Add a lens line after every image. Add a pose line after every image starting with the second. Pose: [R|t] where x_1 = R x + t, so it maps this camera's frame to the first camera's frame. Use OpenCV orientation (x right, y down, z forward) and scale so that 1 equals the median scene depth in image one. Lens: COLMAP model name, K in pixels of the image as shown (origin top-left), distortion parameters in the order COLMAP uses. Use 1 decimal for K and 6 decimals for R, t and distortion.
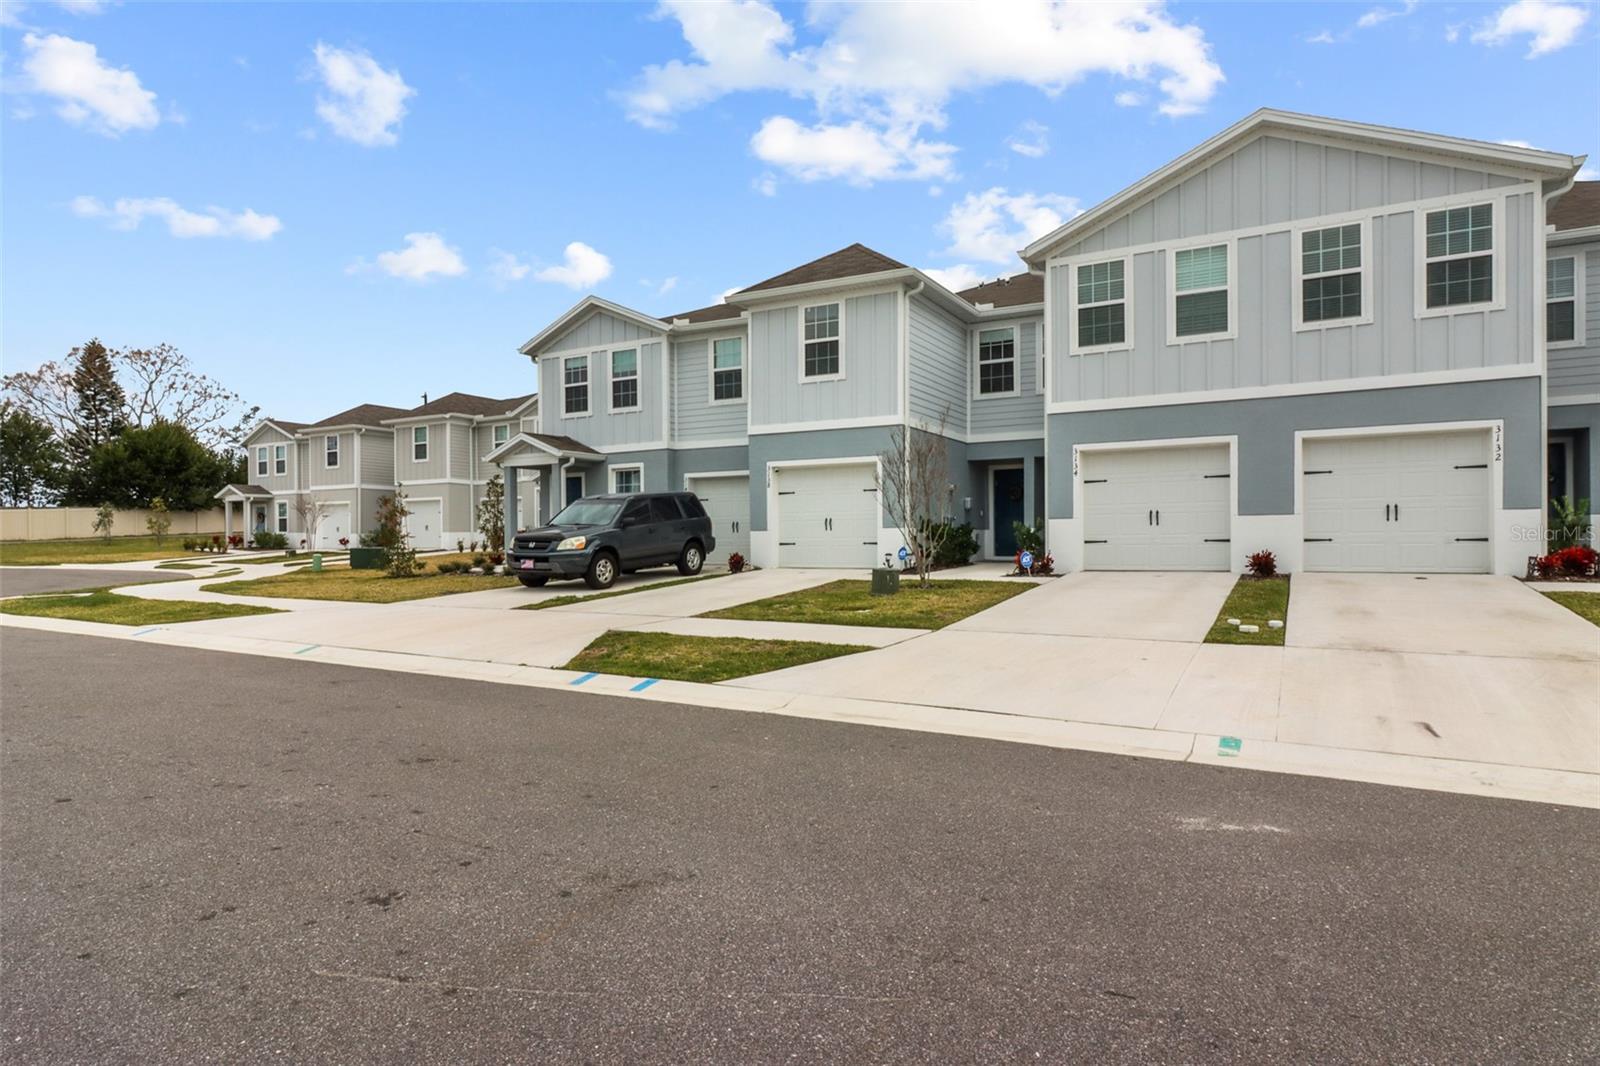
lens RADIAL K [[870.0, 0, 807.8], [0, 870.0, 540.9], [0, 0, 1]] dist [0.001579, -0.001172]
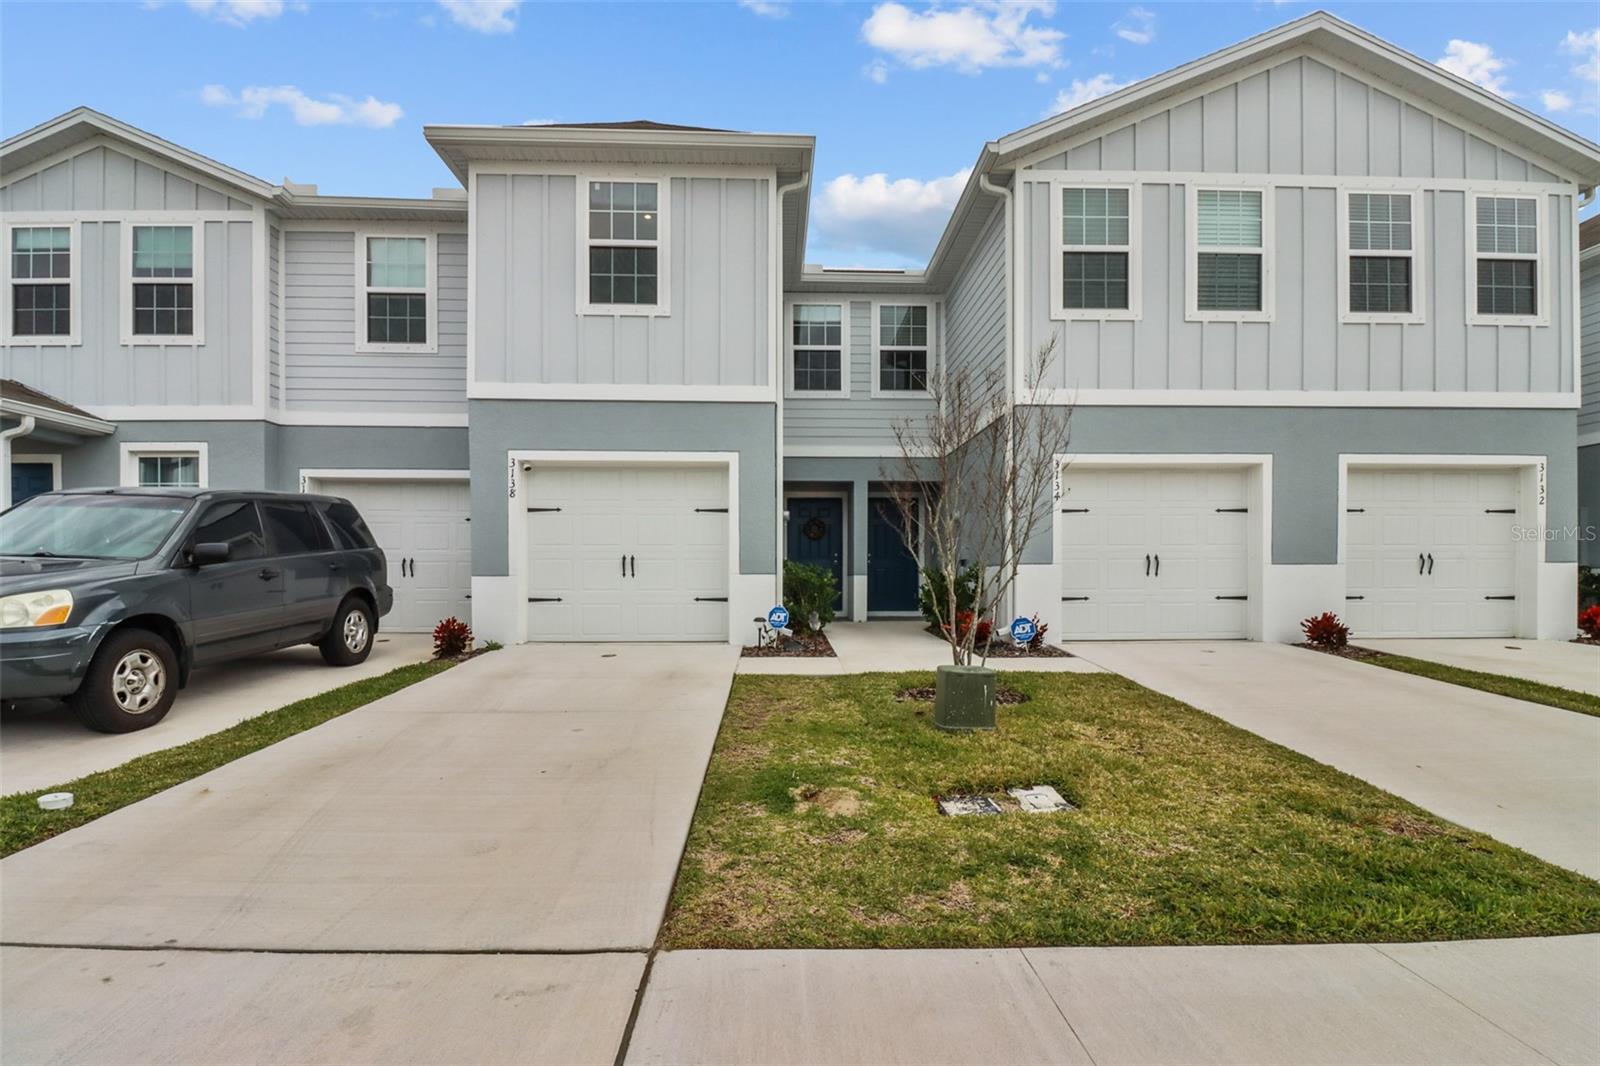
lens RADIAL K [[748.7, 0, 778.9], [0, 748.7, 581.4], [0, 0, 1]] dist [-0.002251, 0.001453]
pose [[0.865631, 0.005602, 0.500651, -0.139592], [-0.007769, 0.999967, 0.002244, -0.010602], [-0.500622, -0.005832, 0.865646, 0.518291]]
